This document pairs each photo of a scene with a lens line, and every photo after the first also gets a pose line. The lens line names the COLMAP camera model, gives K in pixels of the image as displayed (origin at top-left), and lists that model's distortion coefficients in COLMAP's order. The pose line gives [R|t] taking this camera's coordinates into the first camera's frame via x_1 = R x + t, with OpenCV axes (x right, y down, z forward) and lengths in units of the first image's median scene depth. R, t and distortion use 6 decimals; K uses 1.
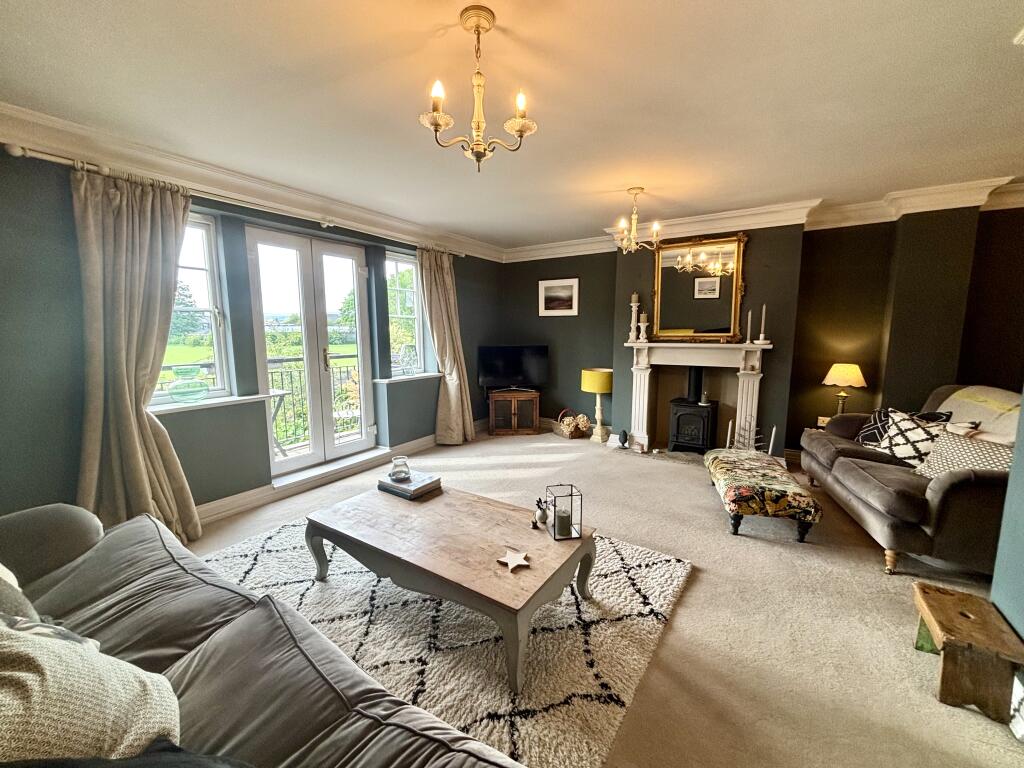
lens RADIAL K [[413.0, 0, 508.6], [0, 413.0, 384.7], [0, 0, 1]] dist [0.000817, -0.000234]
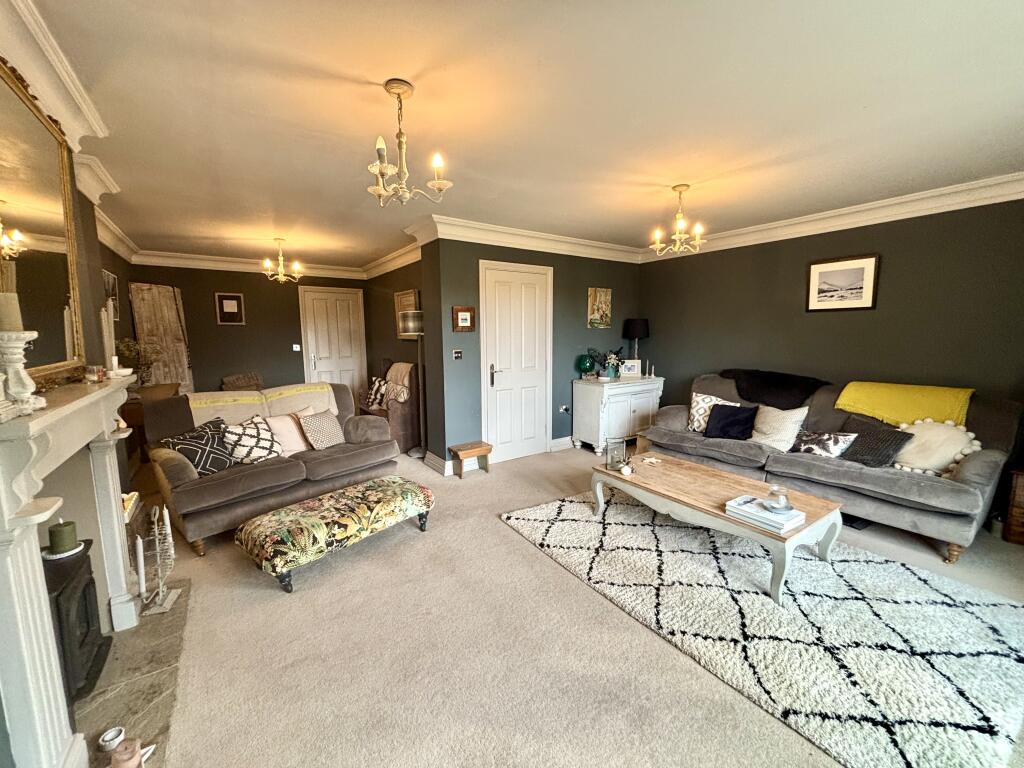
lens RADIAL K [[413.0, 0, 508.6], [0, 413.0, 384.7], [0, 0, 1]] dist [0.000817, -0.000234]
pose [[-0.925667, -0.039569, 0.376264, -0.044121], [0.059074, 0.967202, 0.247043, -0.236237], [-0.373699, 0.250907, -0.892970, 1.632966]]
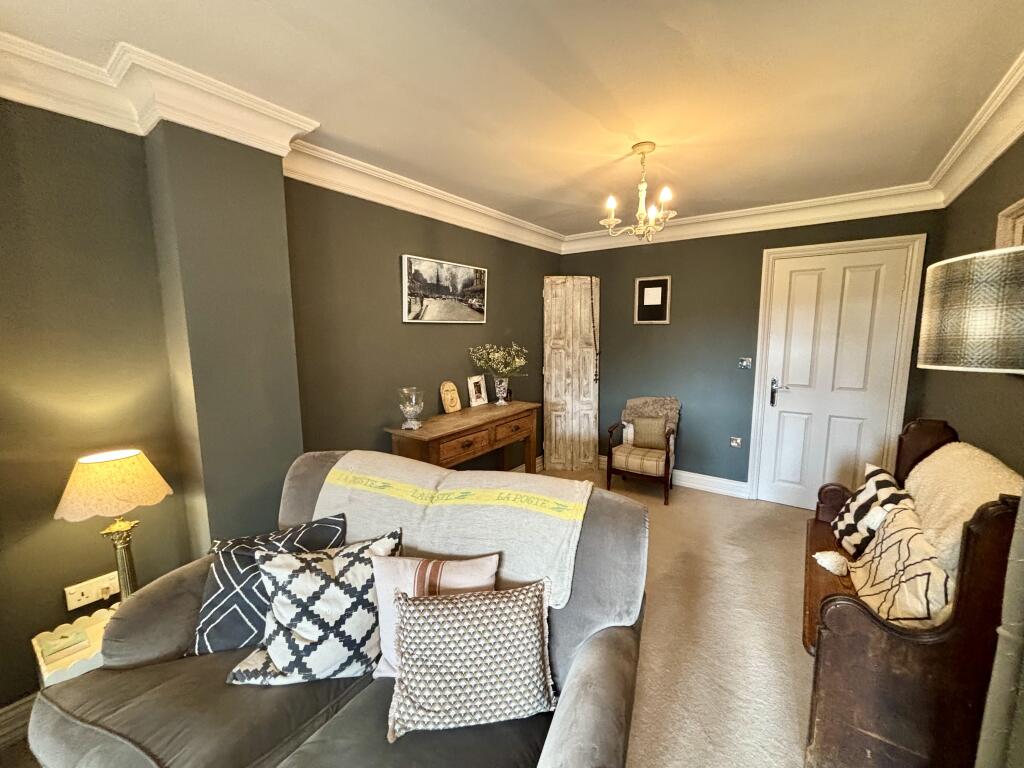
lens RADIAL K [[413.0, 0, 508.6], [0, 413.0, 384.7], [0, 0, 1]] dist [0.000817, -0.000234]
pose [[0.052821, -0.130024, 0.990103, 0.540653], [0.141347, 0.982478, 0.121482, -0.139436], [-0.988550, 0.133531, 0.070274, 0.700750]]
